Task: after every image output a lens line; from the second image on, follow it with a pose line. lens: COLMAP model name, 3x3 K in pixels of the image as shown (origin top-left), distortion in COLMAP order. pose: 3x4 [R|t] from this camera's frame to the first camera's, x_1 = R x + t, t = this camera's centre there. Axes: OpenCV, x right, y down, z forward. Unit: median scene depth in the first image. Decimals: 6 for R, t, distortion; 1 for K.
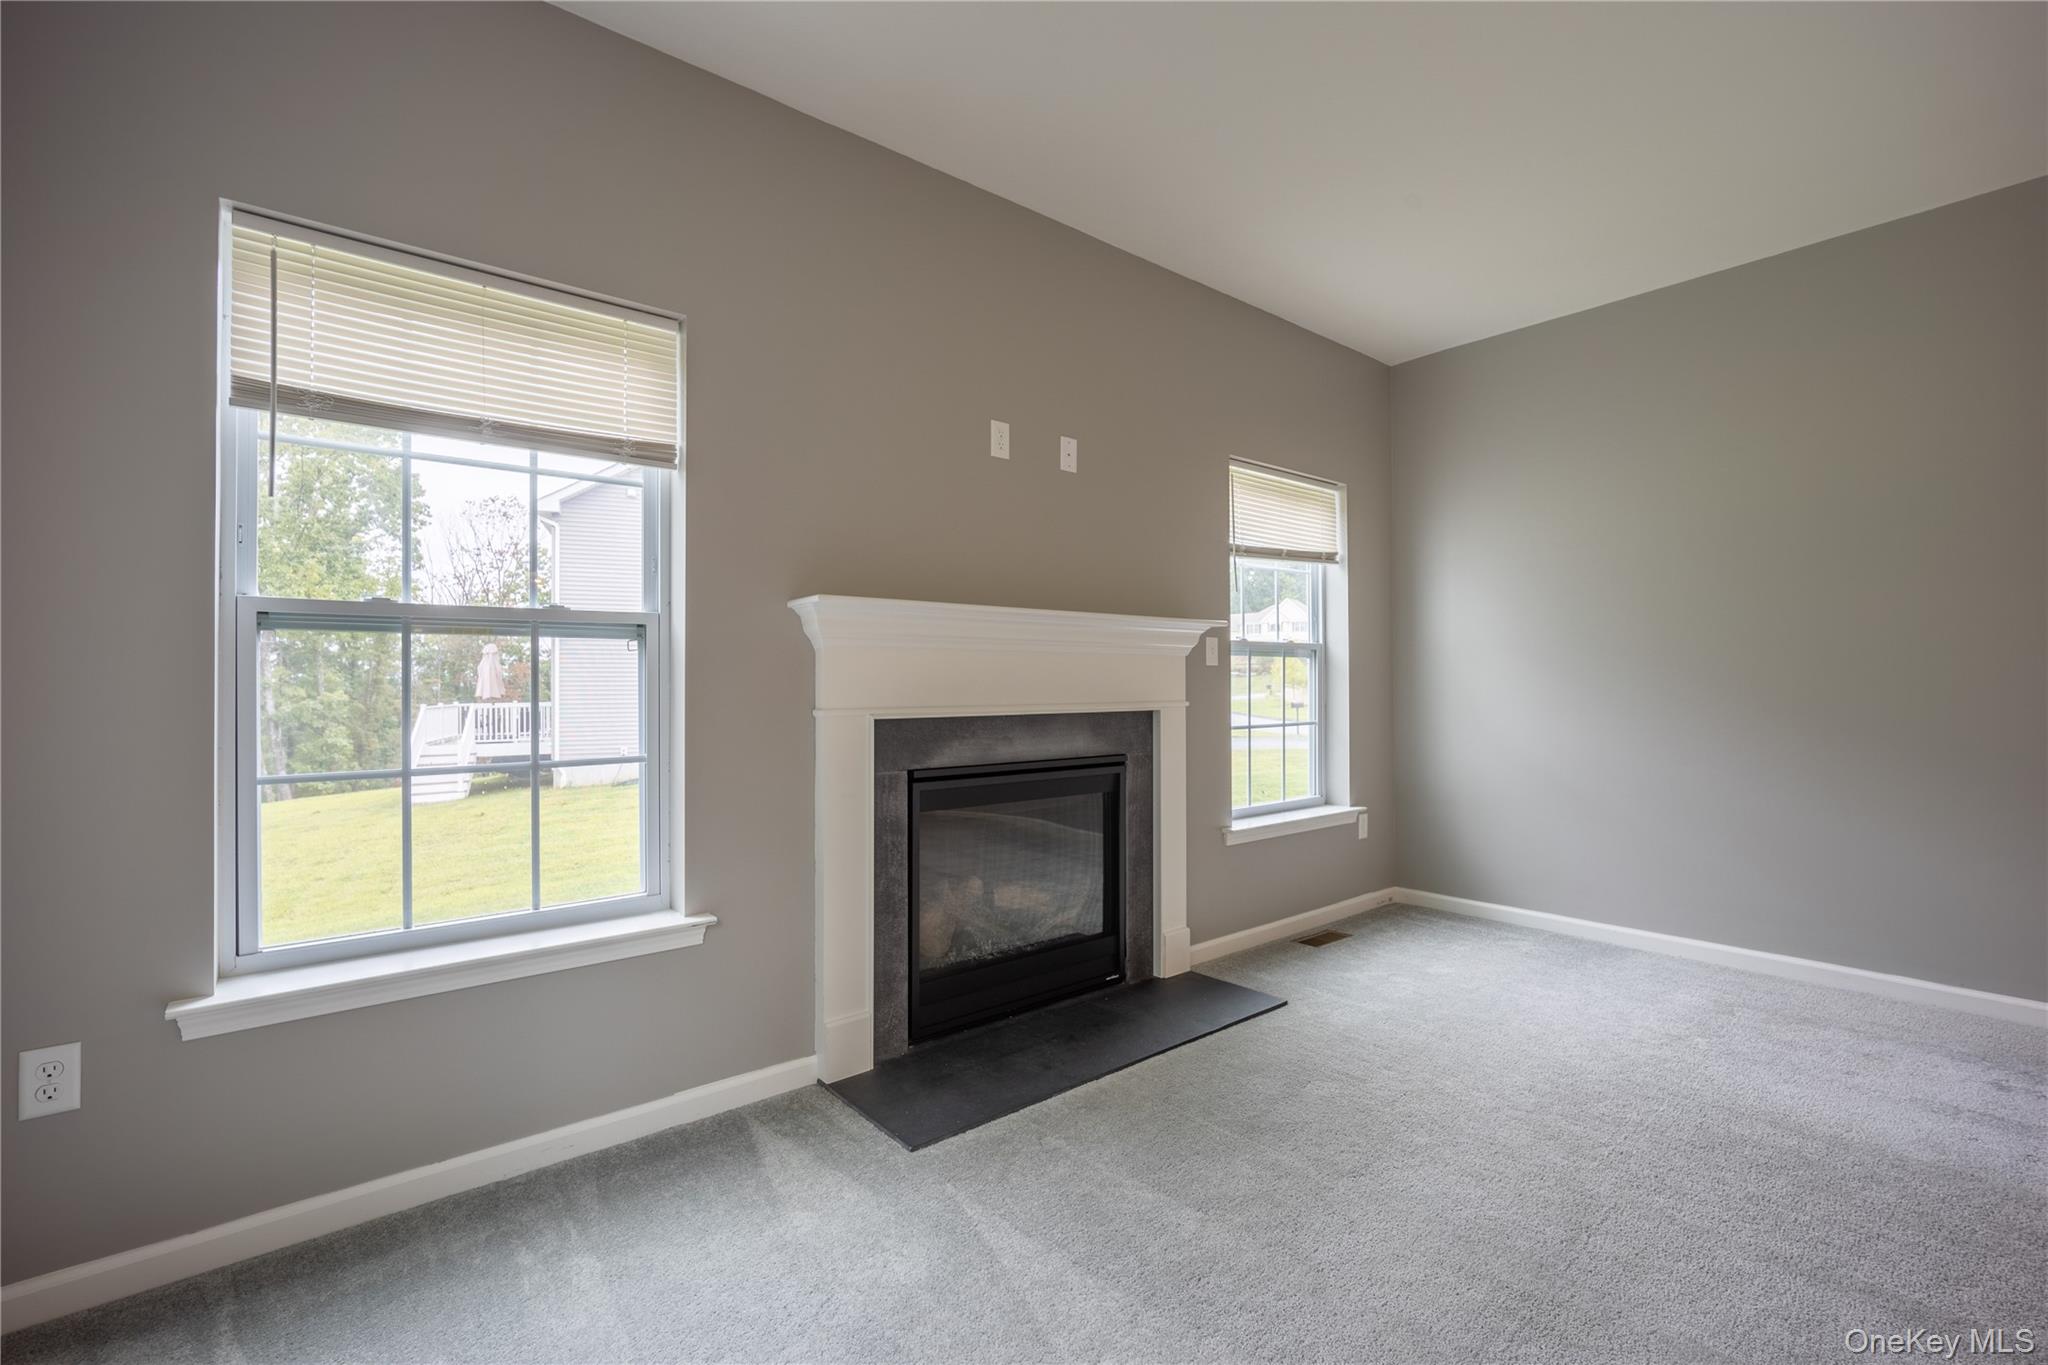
lens RADIAL K [[887.8, 0, 1026.4], [0, 887.8, 672.2], [0, 0, 1]] dist [-0.001332, -0.000307]
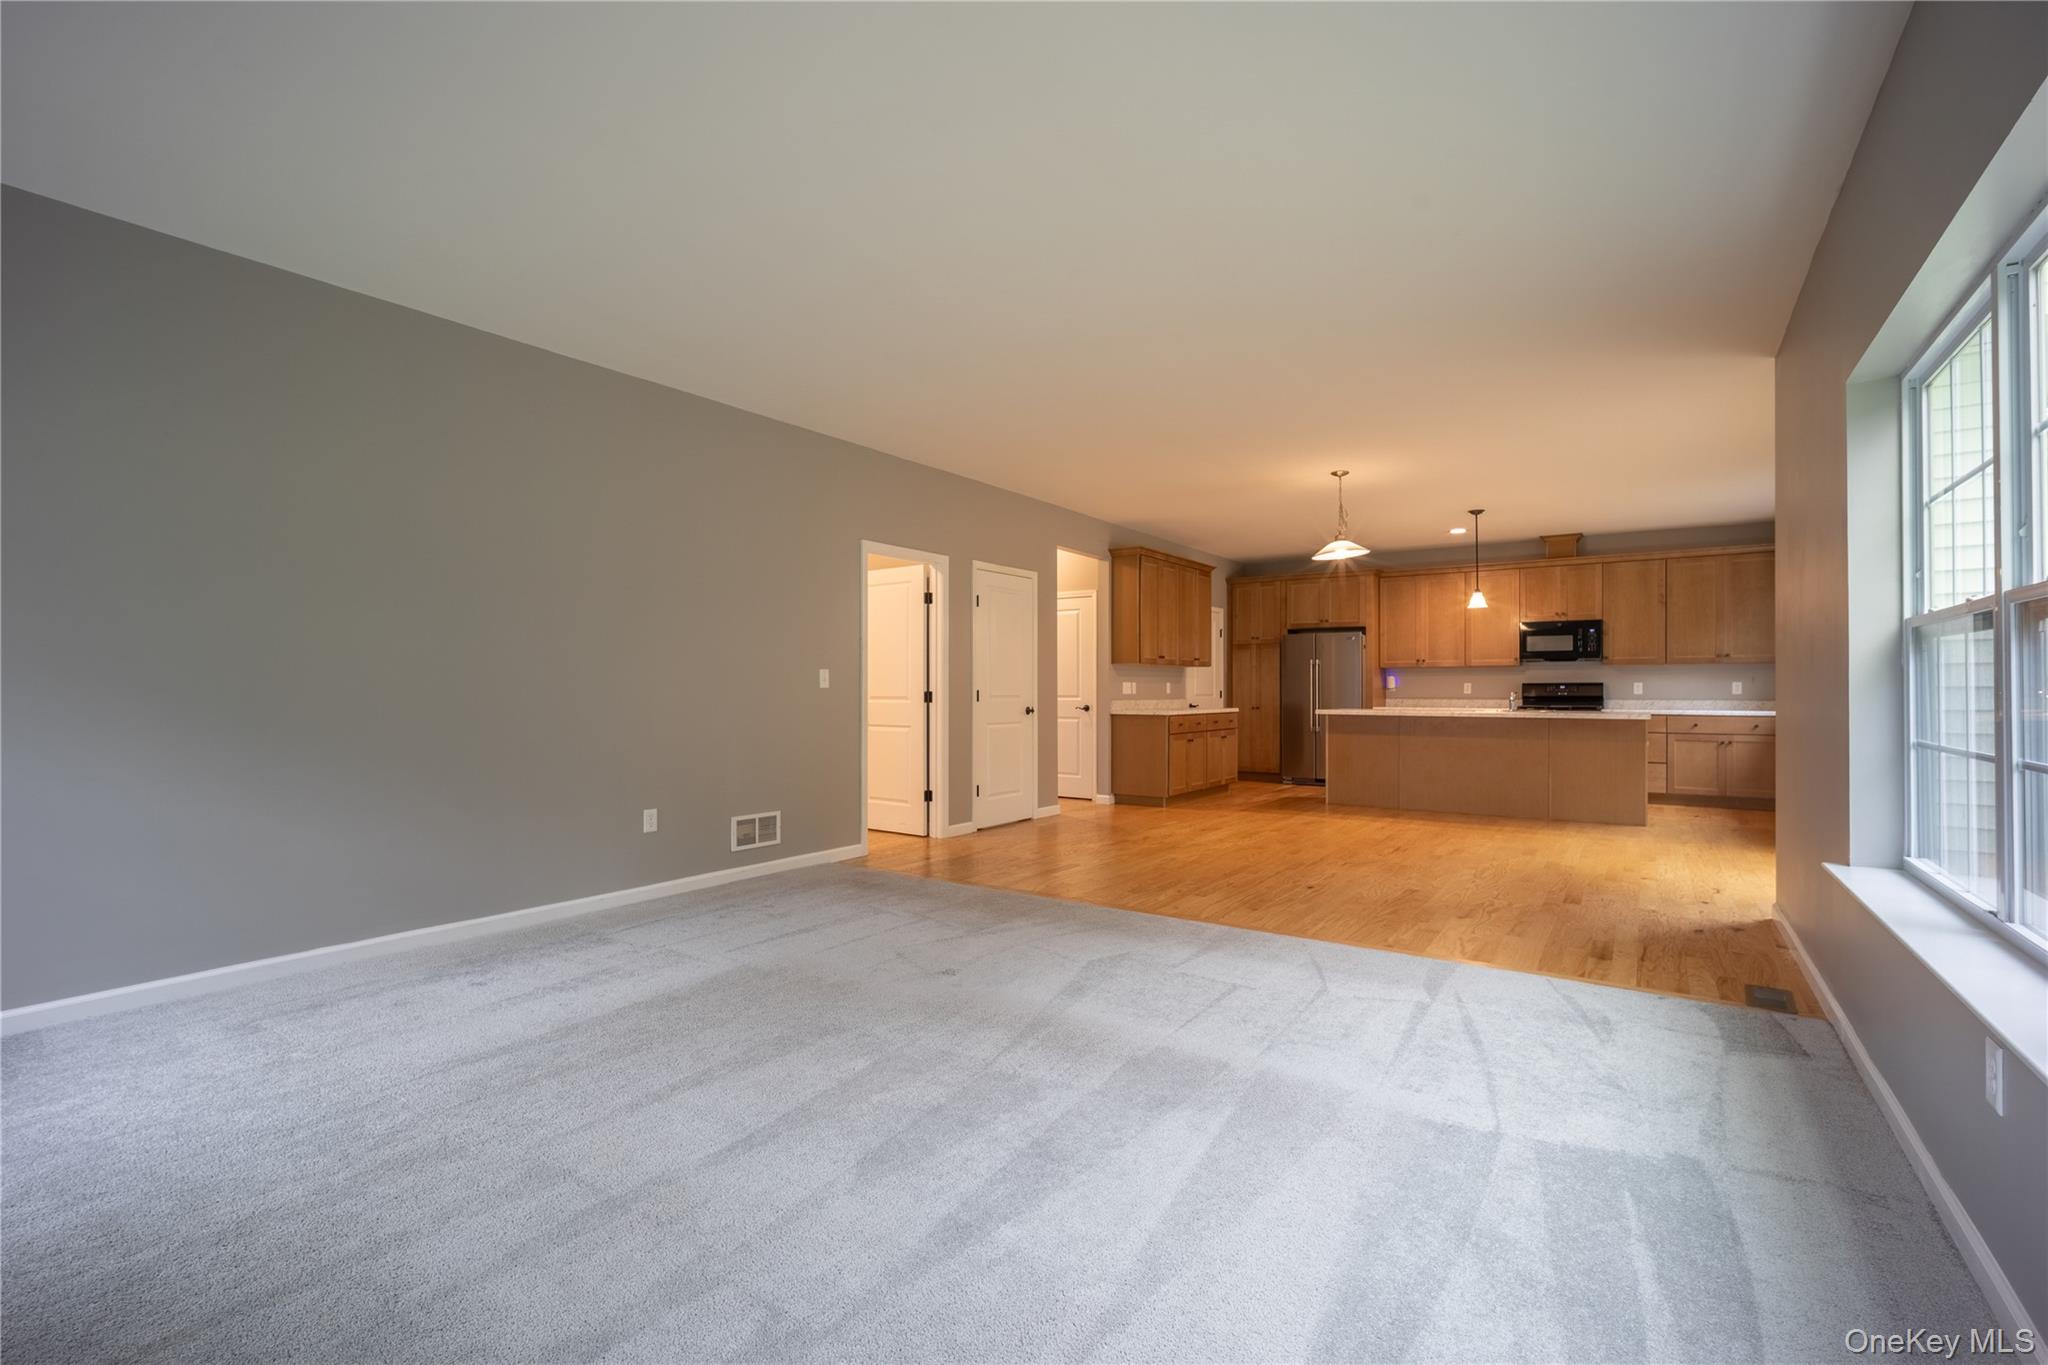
lens RADIAL K [[899.0, 0, 1037.6], [0, 899.0, 685.2], [0, 0, 1]] dist [-0.003735, 0.000170]
pose [[-0.284375, 0.008516, 0.958675, -0.409557], [-0.011610, 0.999857, -0.012326, 0.008587], [-0.958643, -0.014636, -0.284235, 0.477747]]
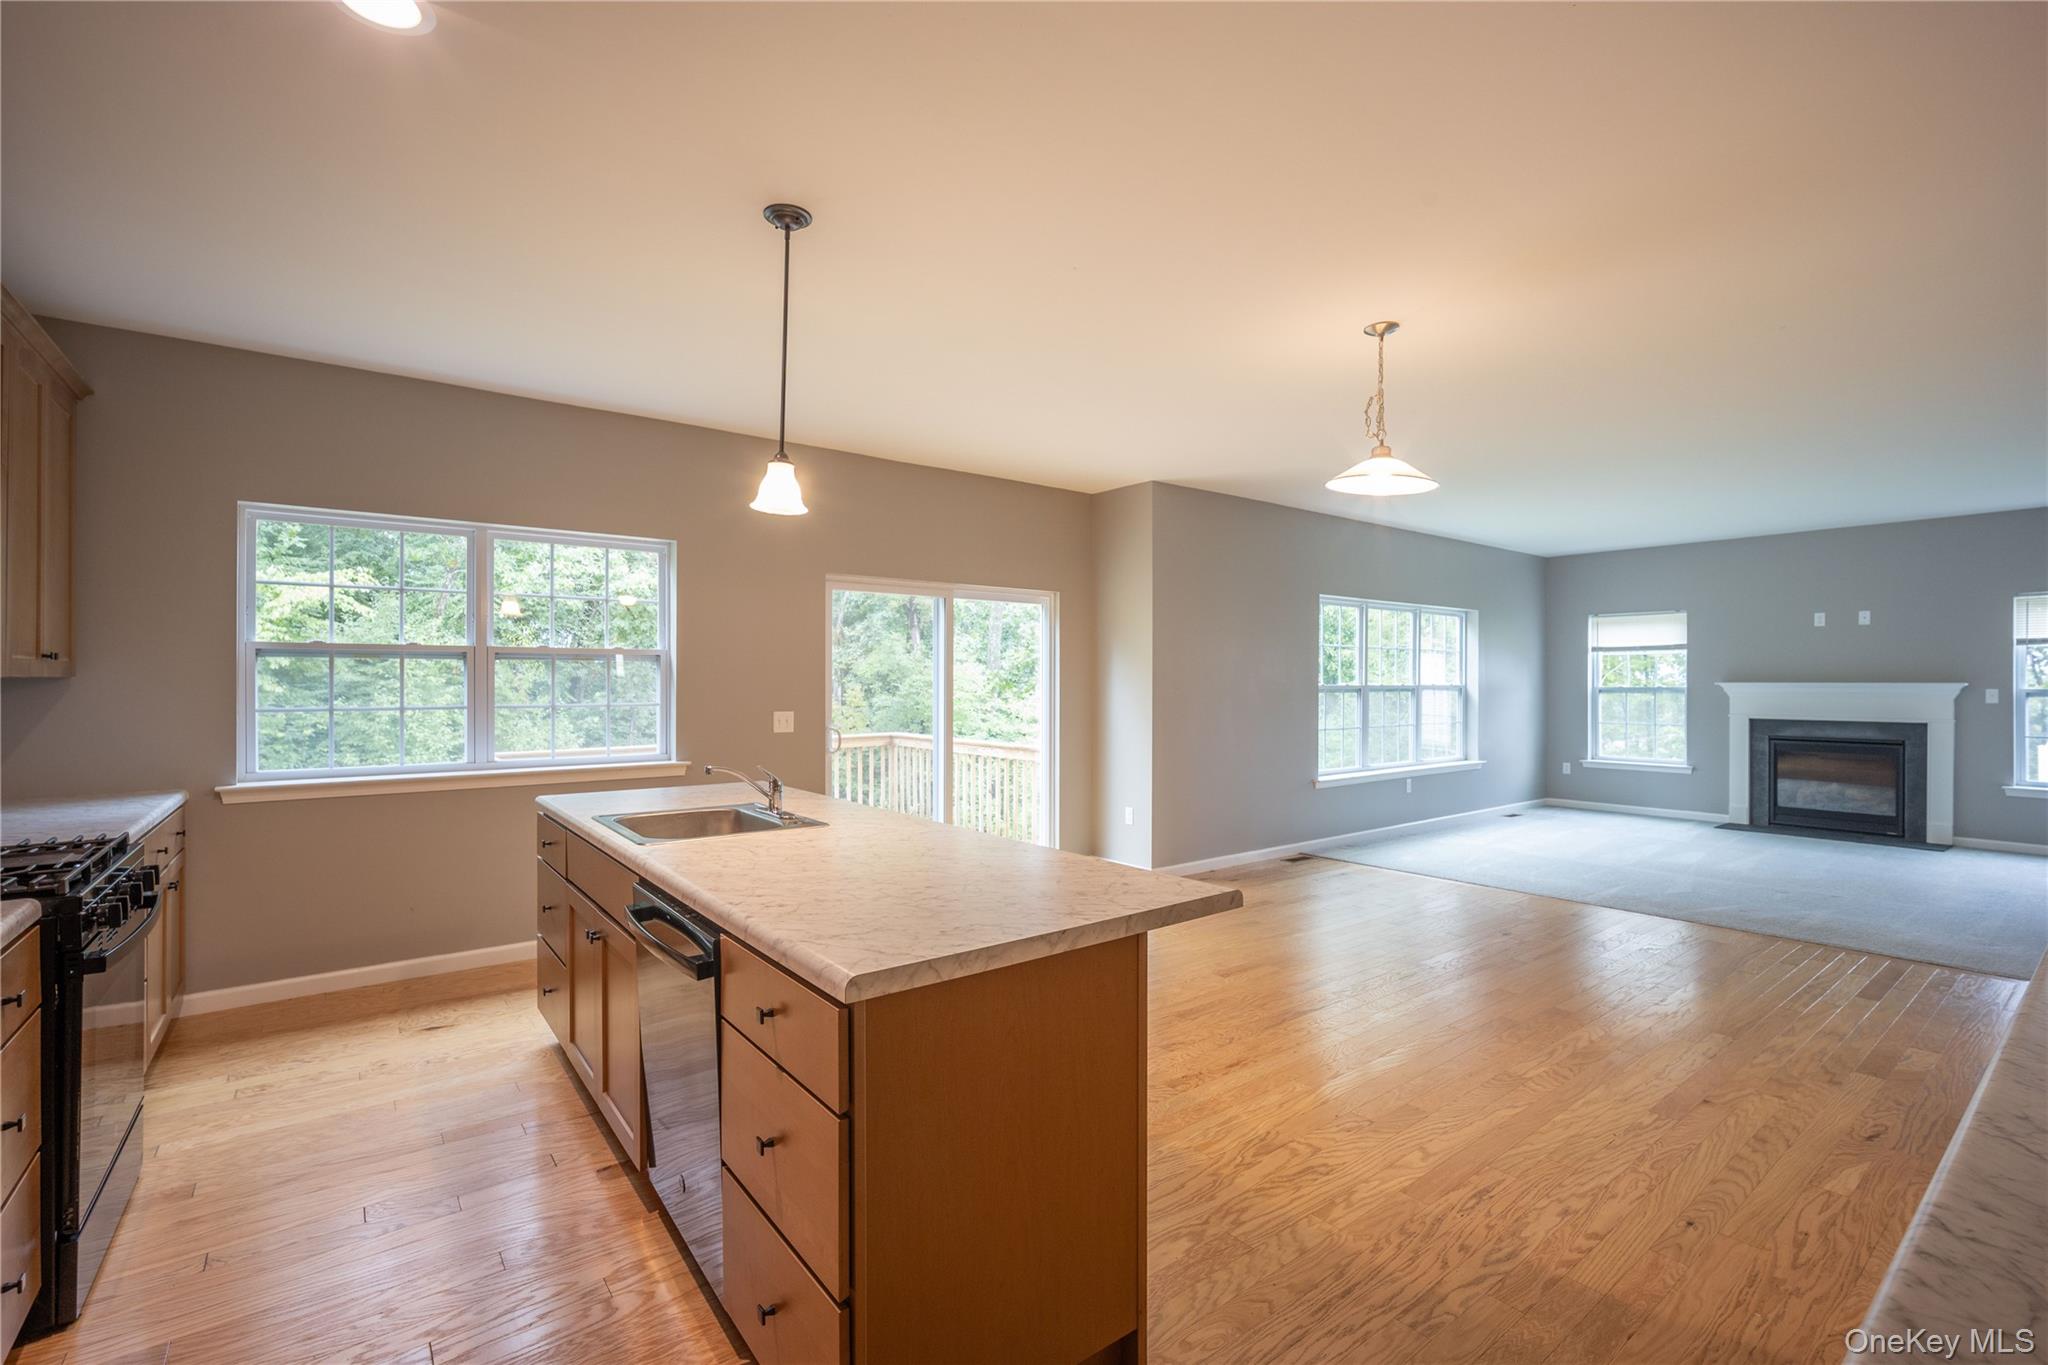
lens RADIAL K [[899.0, 0, 1037.6], [0, 899.0, 685.2], [0, 0, 1]] dist [-0.003735, 0.000170]
pose [[-0.020313, 0.008787, -0.999755, 2.802609], [0.011932, 0.999892, 0.008546, -0.112590], [0.999722, -0.011755, -0.020415, -1.362443]]
